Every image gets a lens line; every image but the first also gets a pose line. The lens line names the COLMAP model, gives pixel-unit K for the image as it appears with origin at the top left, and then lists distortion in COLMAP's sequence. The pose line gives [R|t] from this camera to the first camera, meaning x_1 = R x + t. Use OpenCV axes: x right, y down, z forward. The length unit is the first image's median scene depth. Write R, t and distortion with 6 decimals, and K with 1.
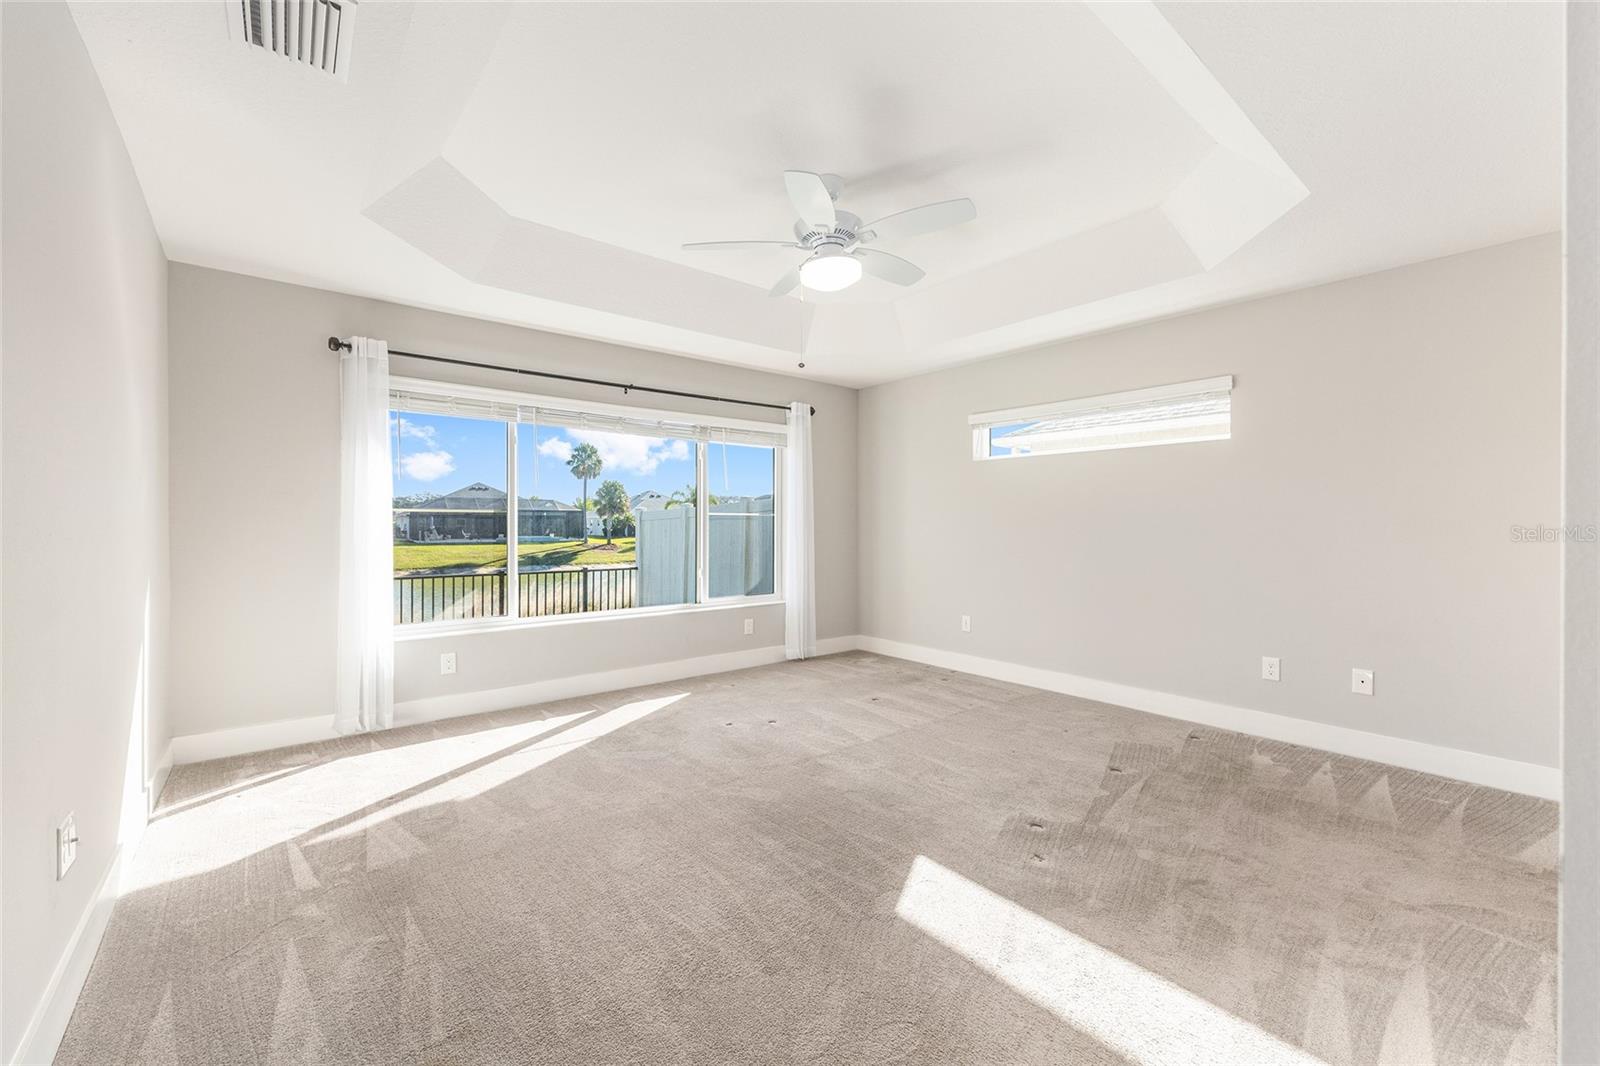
lens RADIAL K [[645.7, 0, 805.9], [0, 645.7, 530.2], [0, 0, 1]] dist [0.000293, -0.000102]
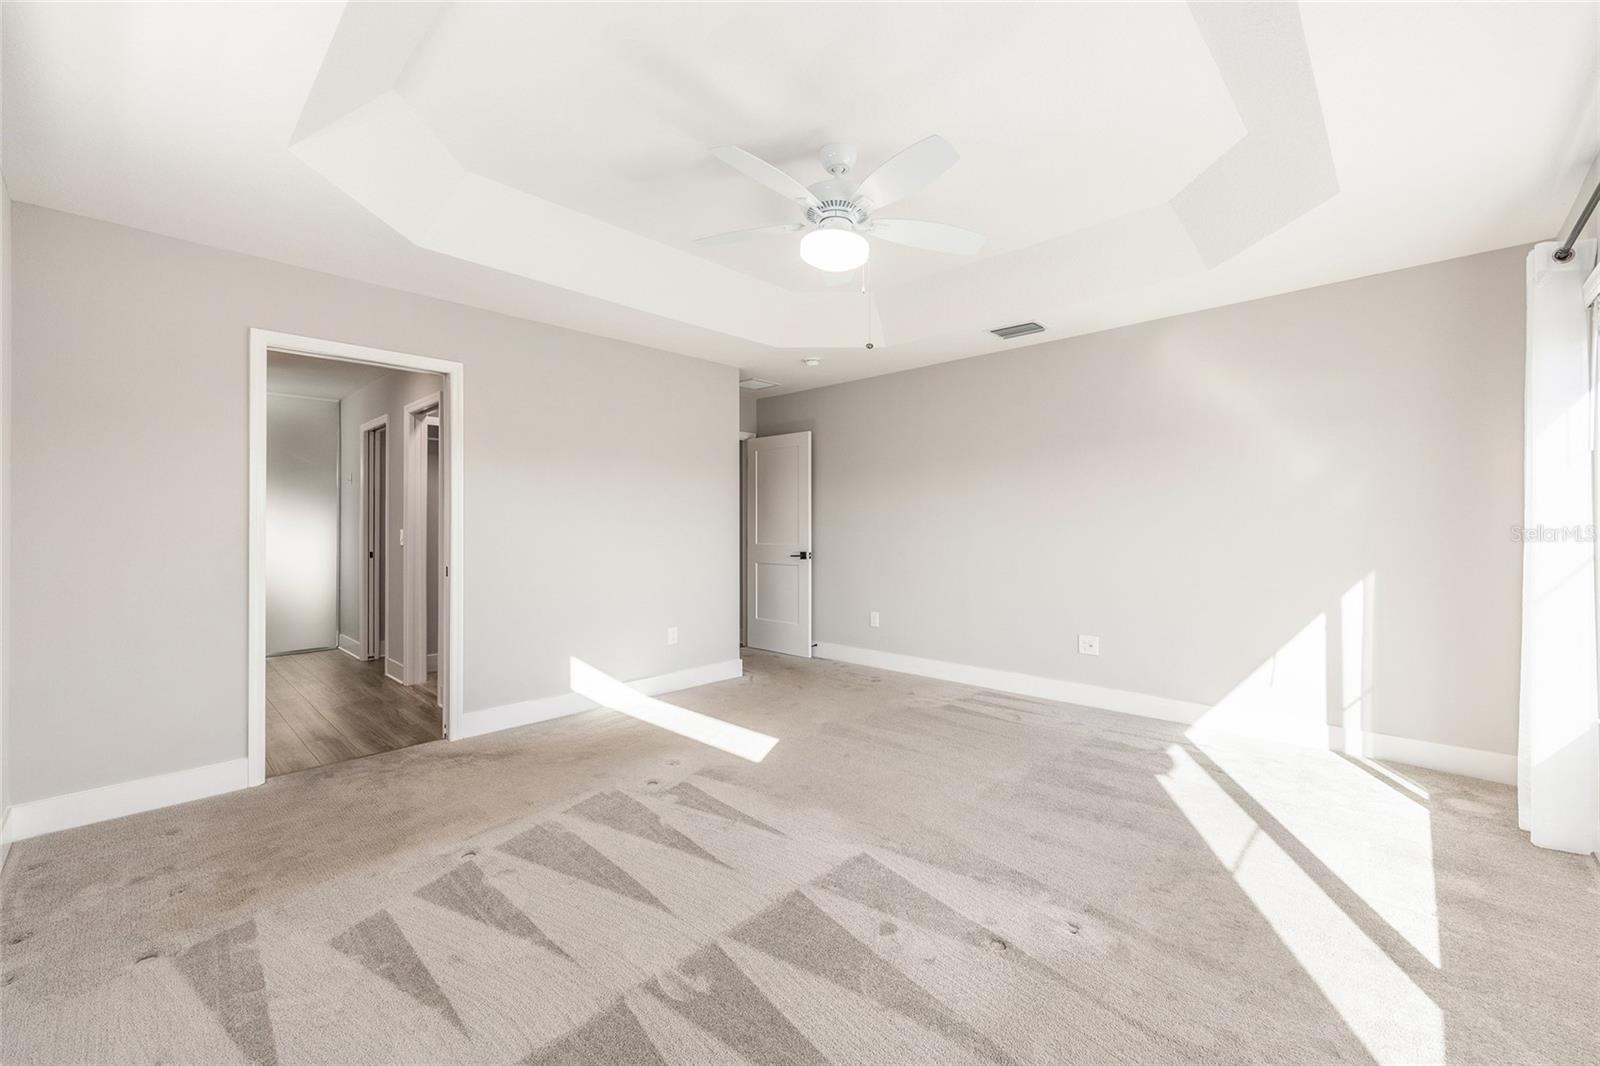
lens RADIAL K [[645.7, 0, 805.9], [0, 645.7, 530.2], [0, 0, 1]] dist [0.000293, -0.000102]
pose [[-0.992127, 0.003486, -0.125187, 0.178704], [0.001884, 0.999915, 0.012917, -0.016943], [0.125221, 0.012579, -0.992049, 1.758544]]
